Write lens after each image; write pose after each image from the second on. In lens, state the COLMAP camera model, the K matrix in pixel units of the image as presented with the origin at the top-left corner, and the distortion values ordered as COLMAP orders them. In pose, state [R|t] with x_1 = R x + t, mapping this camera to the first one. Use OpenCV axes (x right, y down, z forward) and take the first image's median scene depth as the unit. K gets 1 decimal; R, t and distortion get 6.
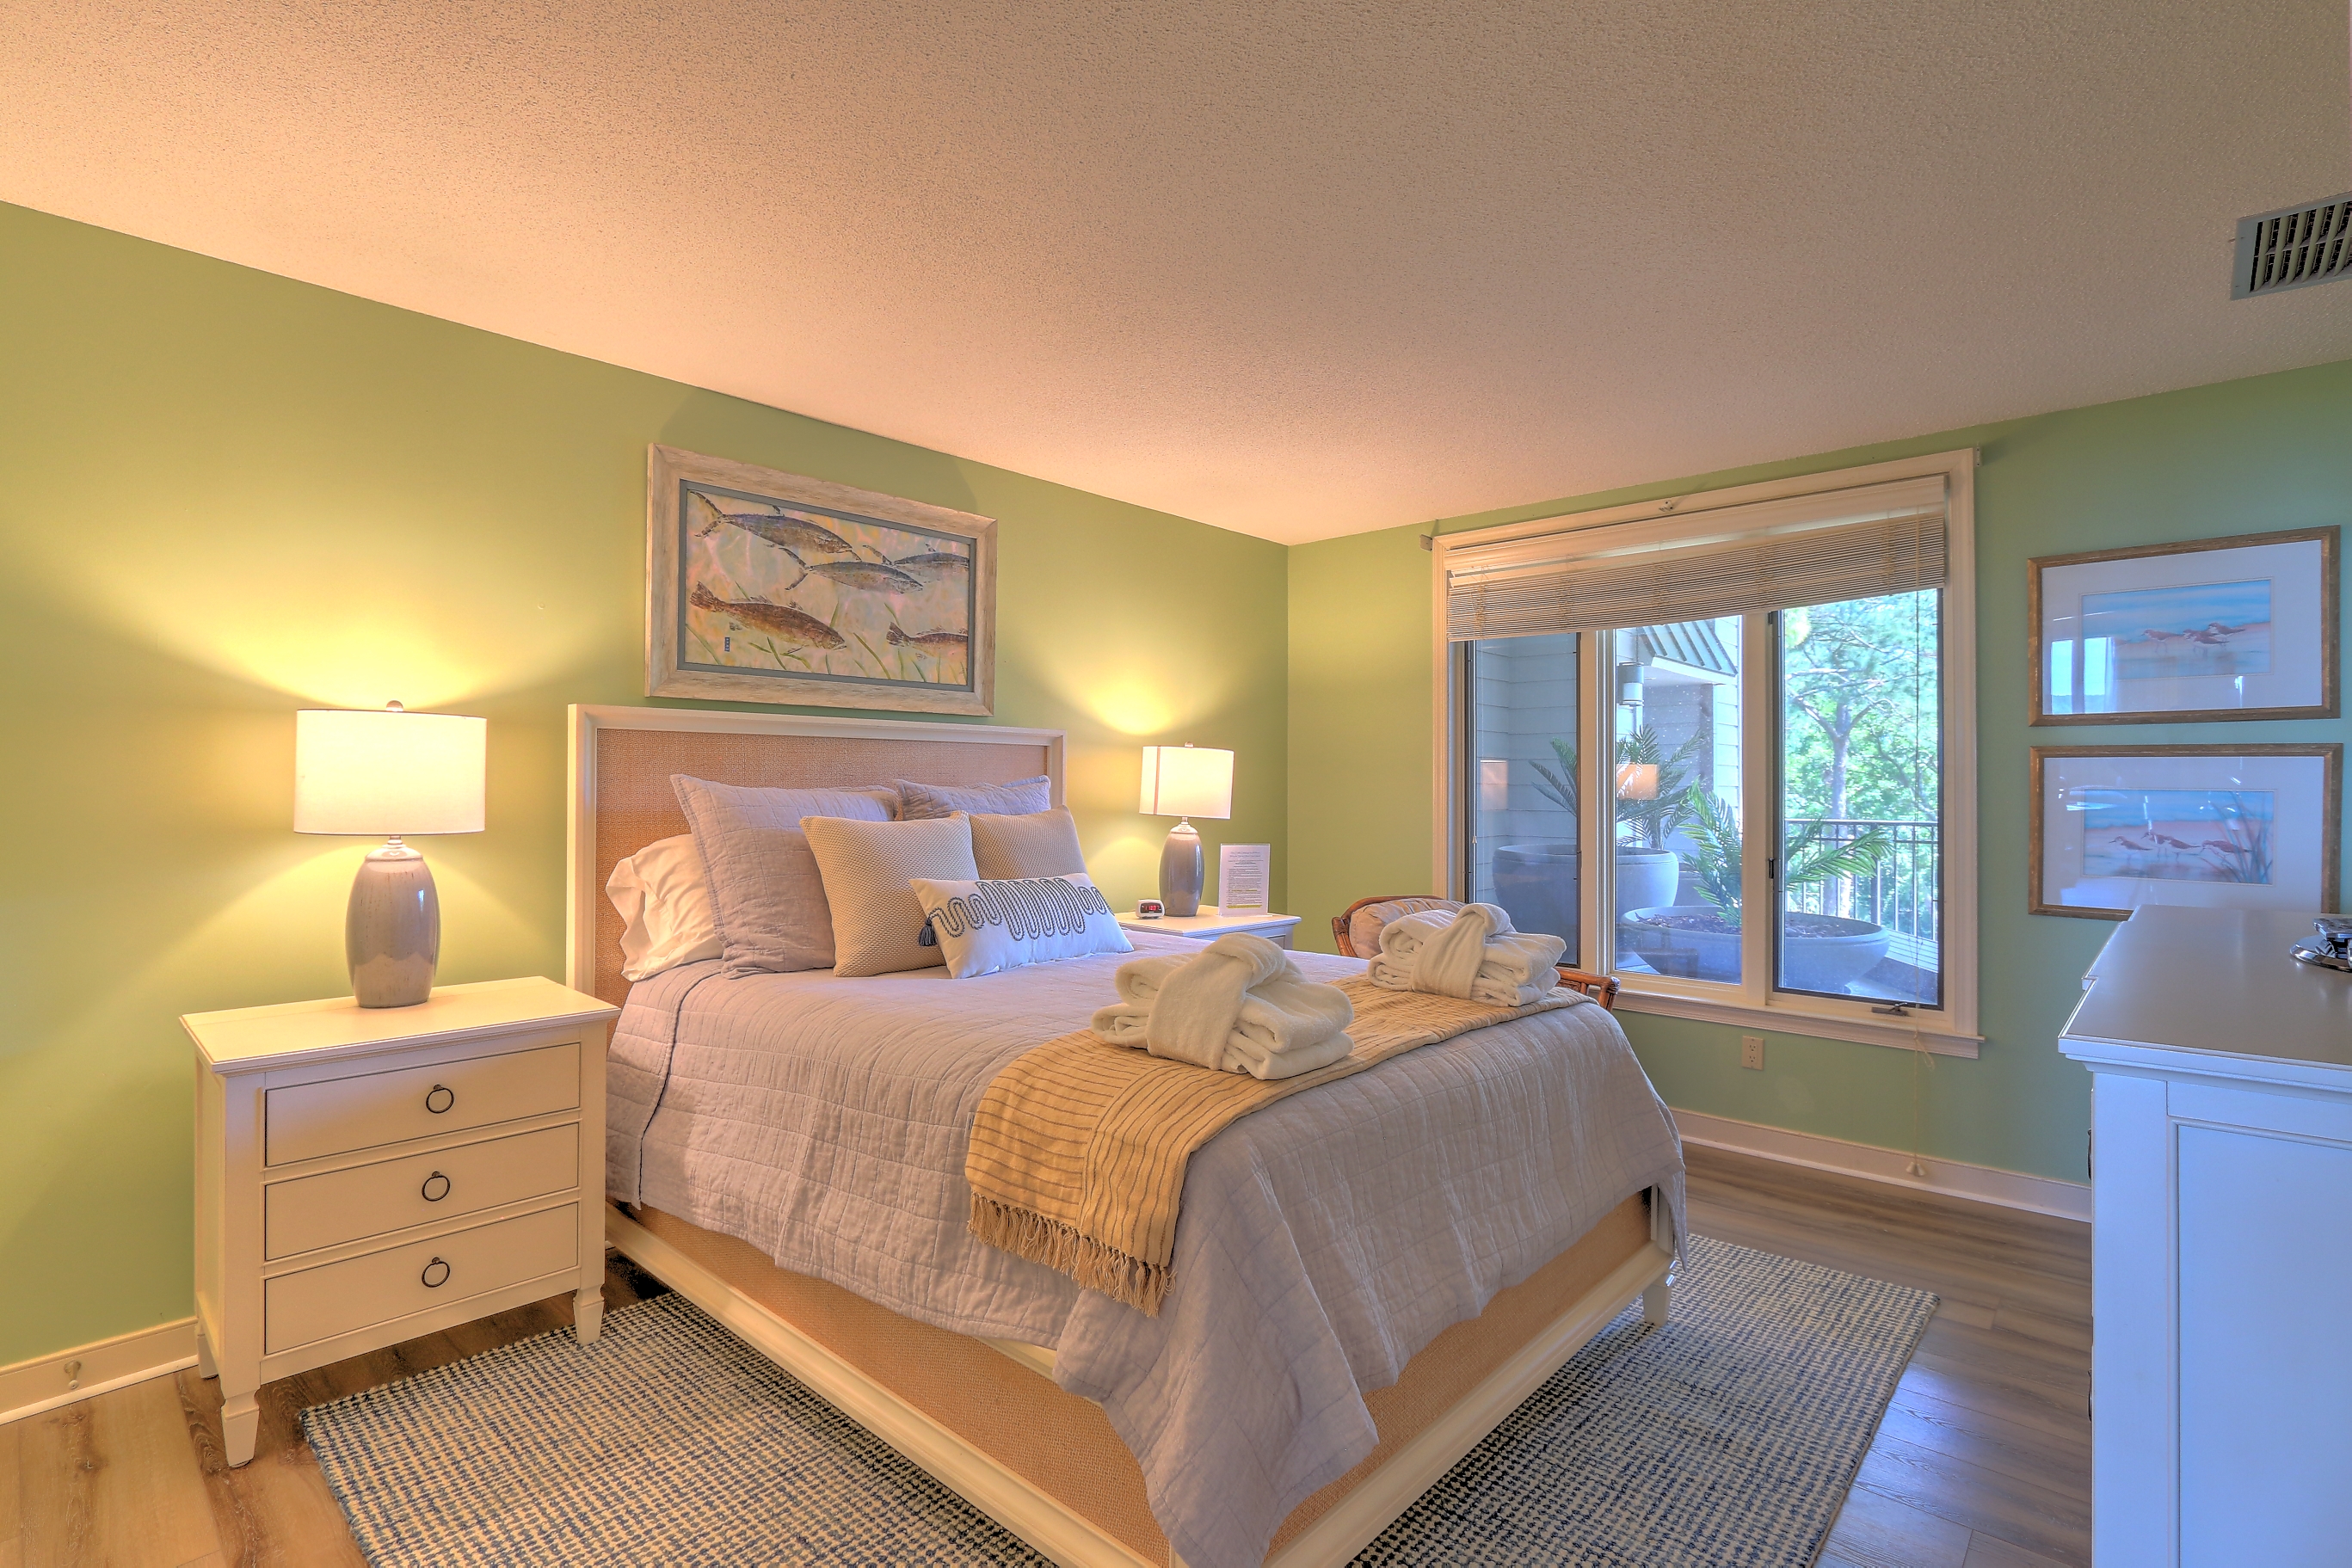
lens RADIAL K [[1105.1, 0, 1164.6], [0, 1105.1, 790.8], [0, 0, 1]] dist [-0.006307, -0.000209]
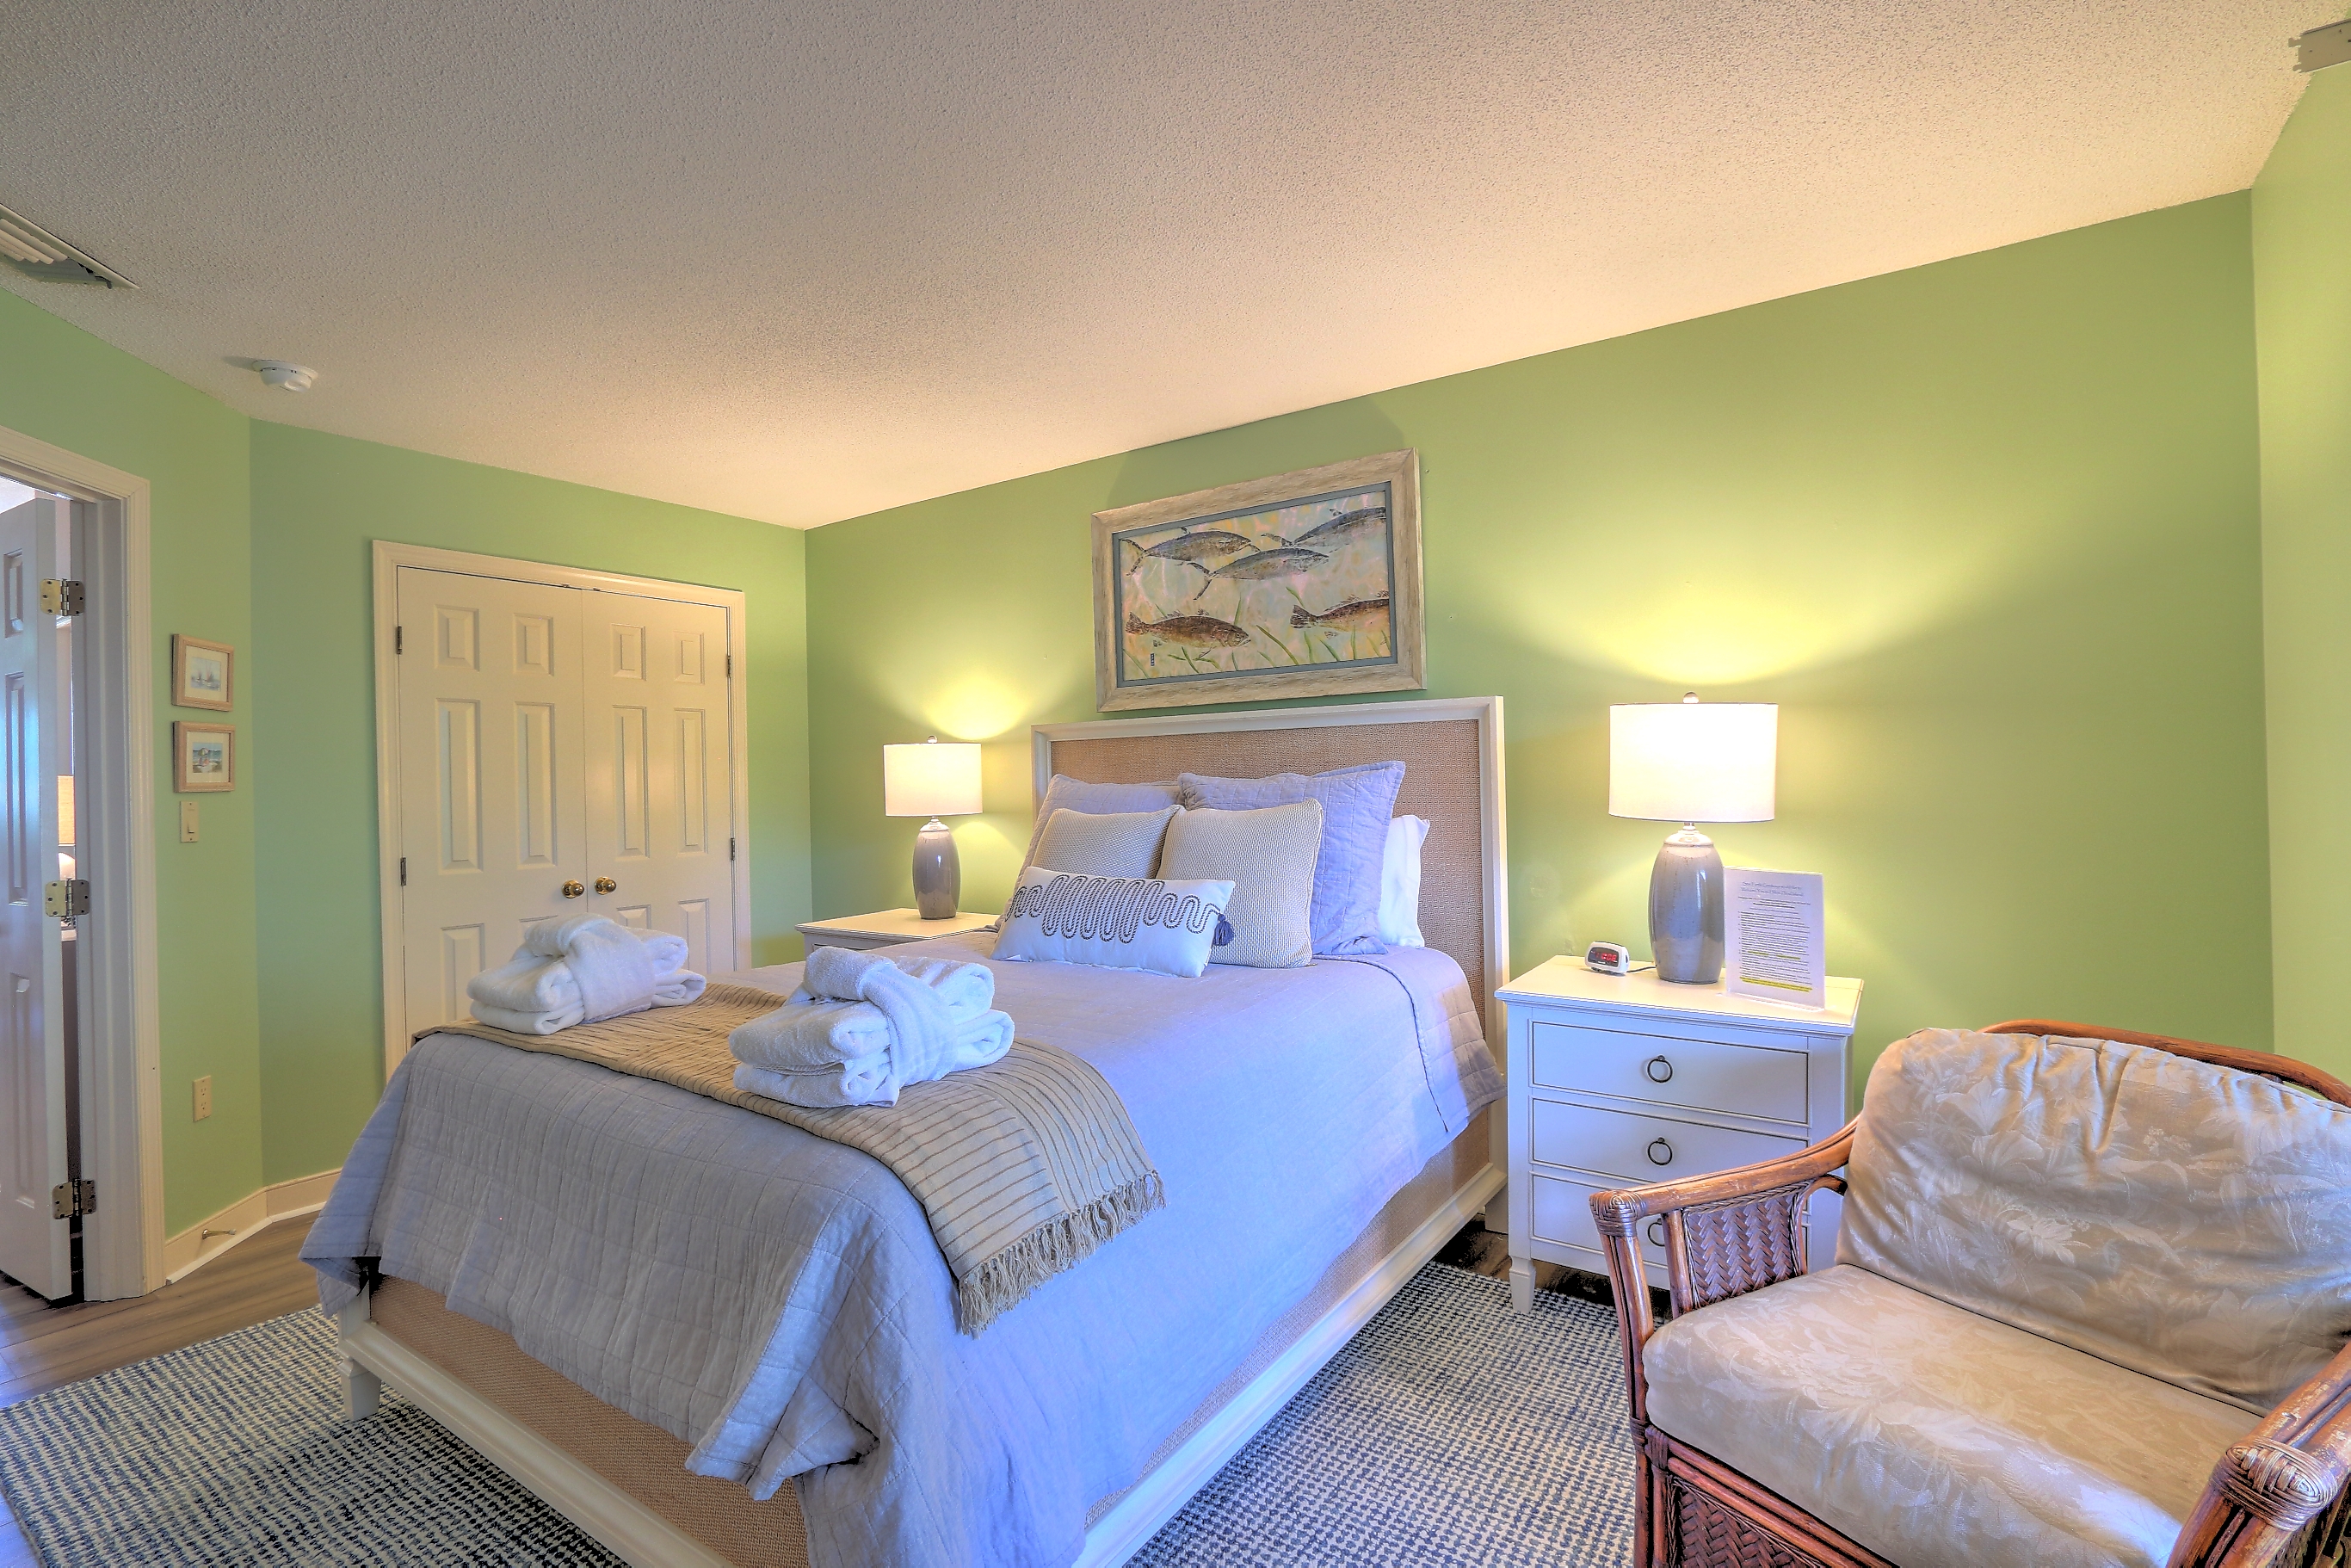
lens RADIAL K [[1104.8, 0, 1157.0], [0, 1104.8, 776.3], [0, 0, 1]] dist [-0.006307, -0.000209]
pose [[0.141253, -0.016316, -0.989839, 0.670065], [0.015945, 0.999772, -0.014204, 0.005825], [0.989845, -0.013777, 0.141481, 0.745094]]
